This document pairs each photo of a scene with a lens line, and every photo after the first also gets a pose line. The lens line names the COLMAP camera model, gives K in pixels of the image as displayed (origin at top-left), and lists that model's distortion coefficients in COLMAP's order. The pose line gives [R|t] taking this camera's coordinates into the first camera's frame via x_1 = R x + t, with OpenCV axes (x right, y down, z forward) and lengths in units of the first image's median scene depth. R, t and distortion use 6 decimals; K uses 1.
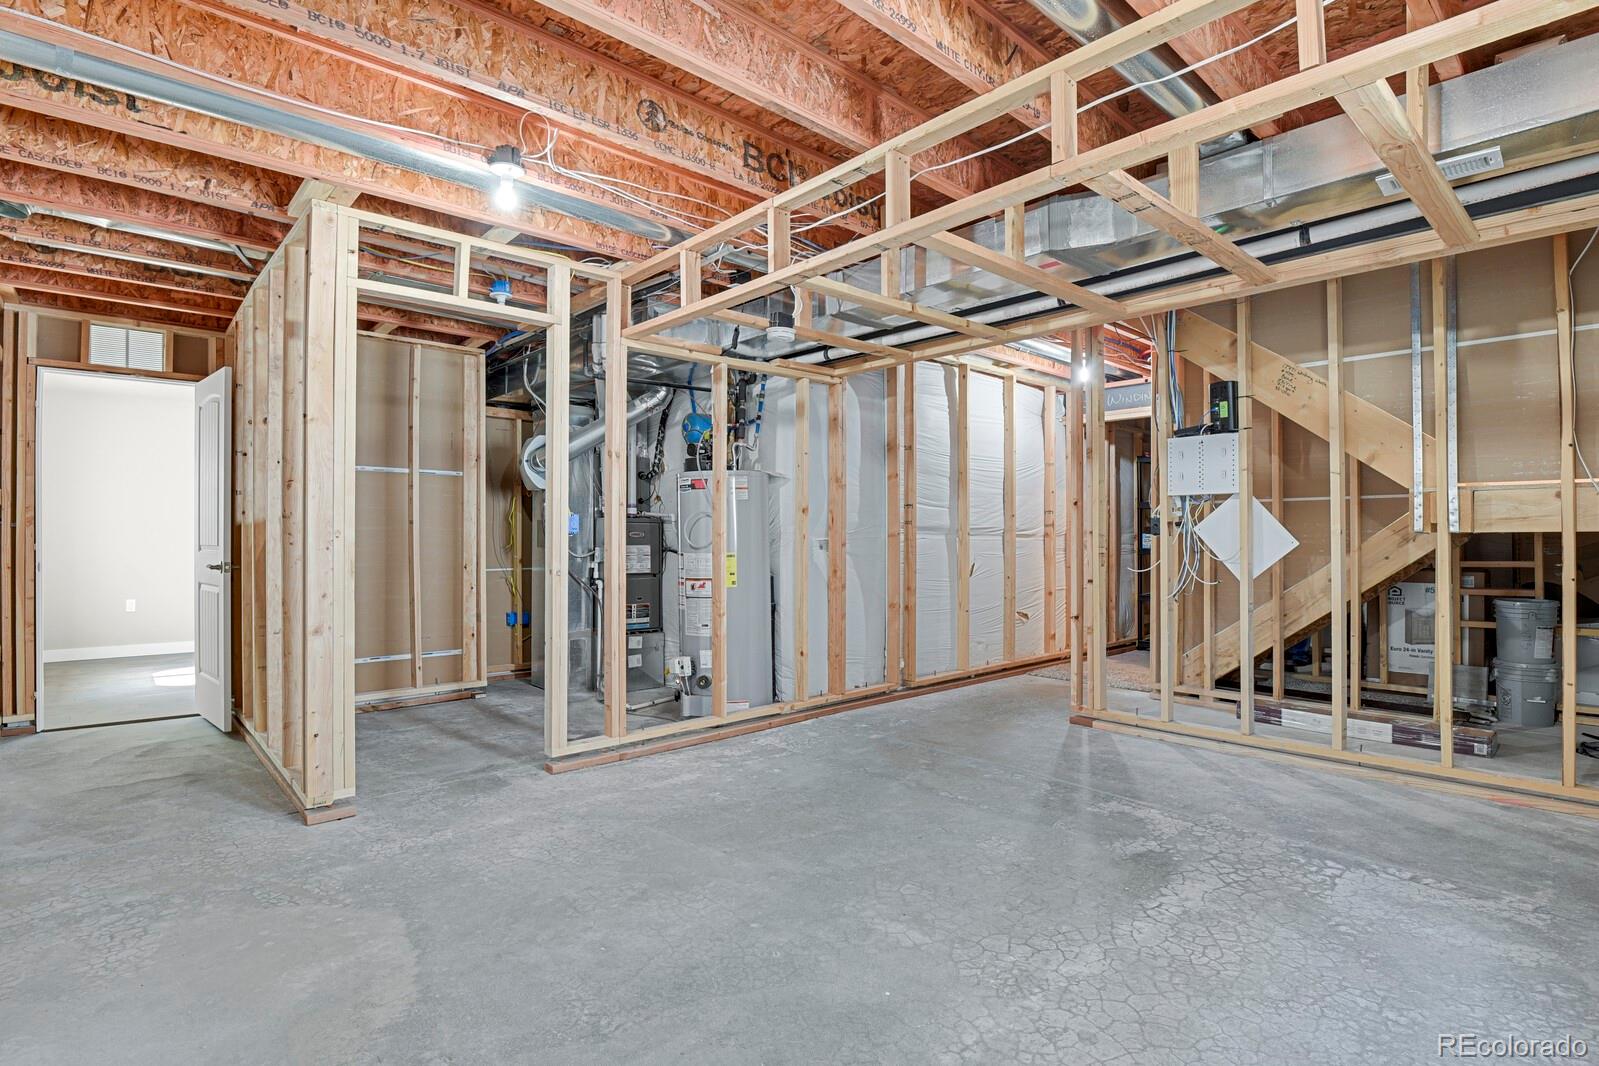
lens RADIAL K [[779.6, 0, 799.9], [0, 779.6, 531.4], [0, 0, 1]] dist [-0.009106, -0.002697]
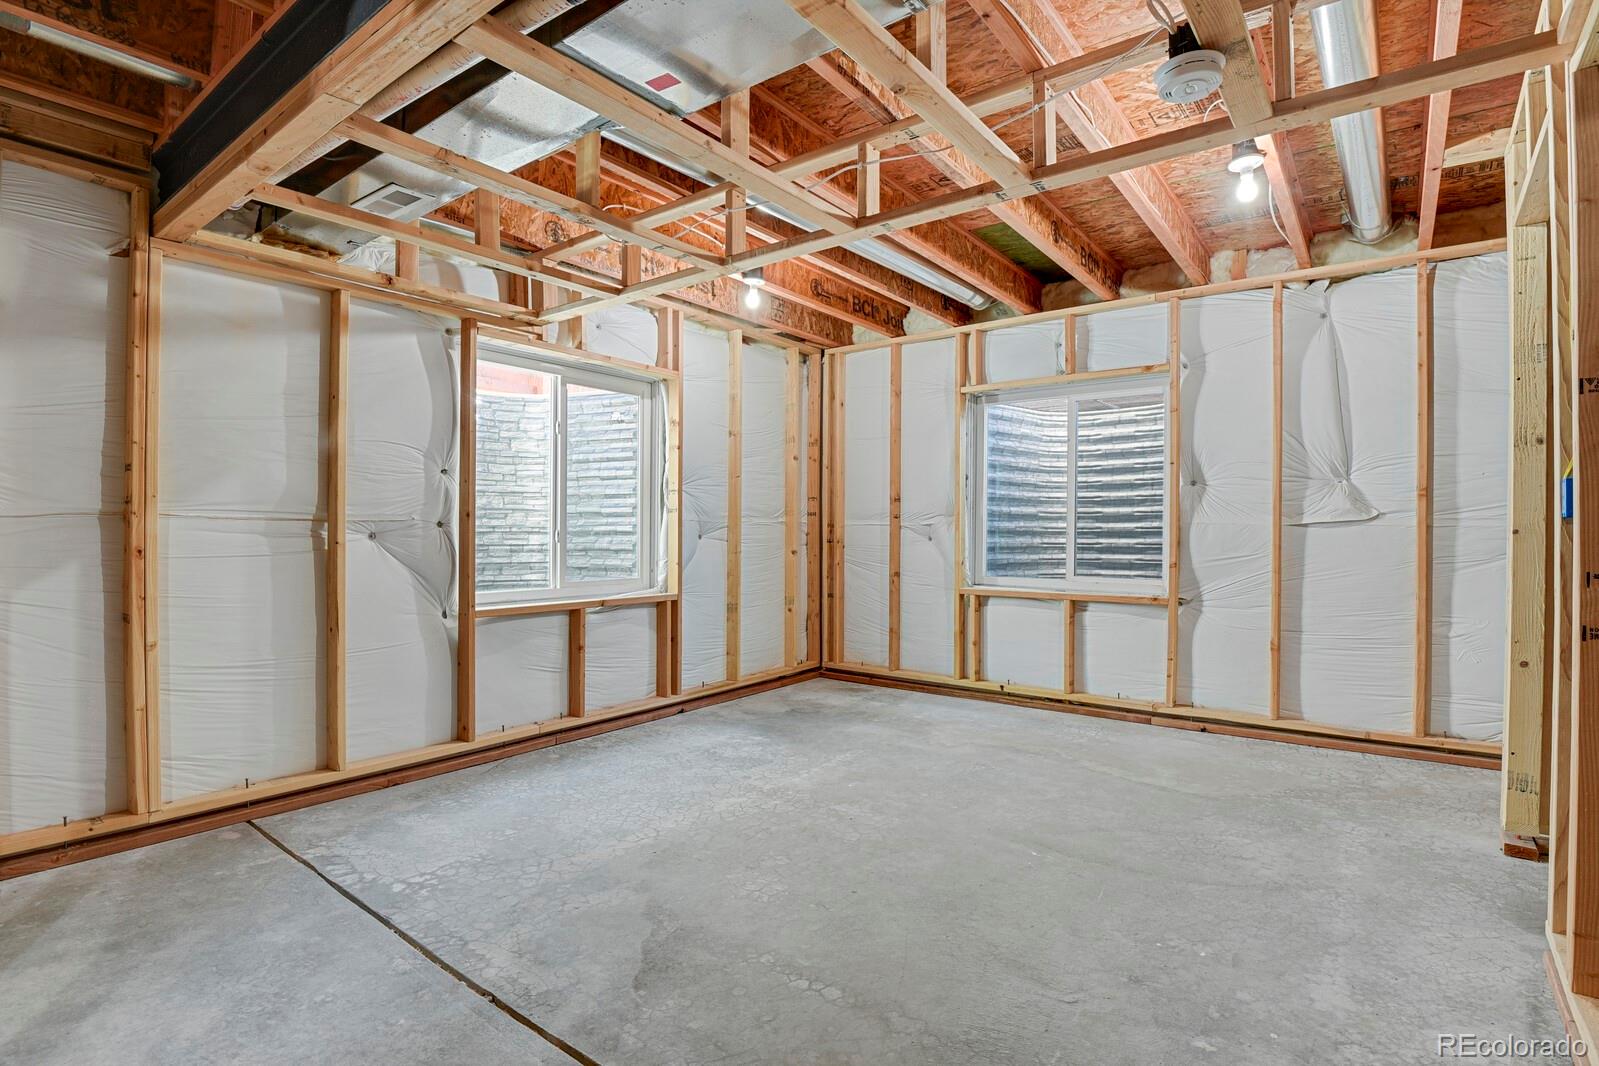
lens RADIAL K [[779.6, 0, 799.1], [0, 779.6, 531.5], [0, 0, 1]] dist [-0.009106, -0.002697]
pose [[-0.983738, -0.002473, -0.179593, 0.425558], [-0.001844, 0.999992, -0.003666, 0.021796], [0.179600, -0.003275, -0.983734, 2.124797]]
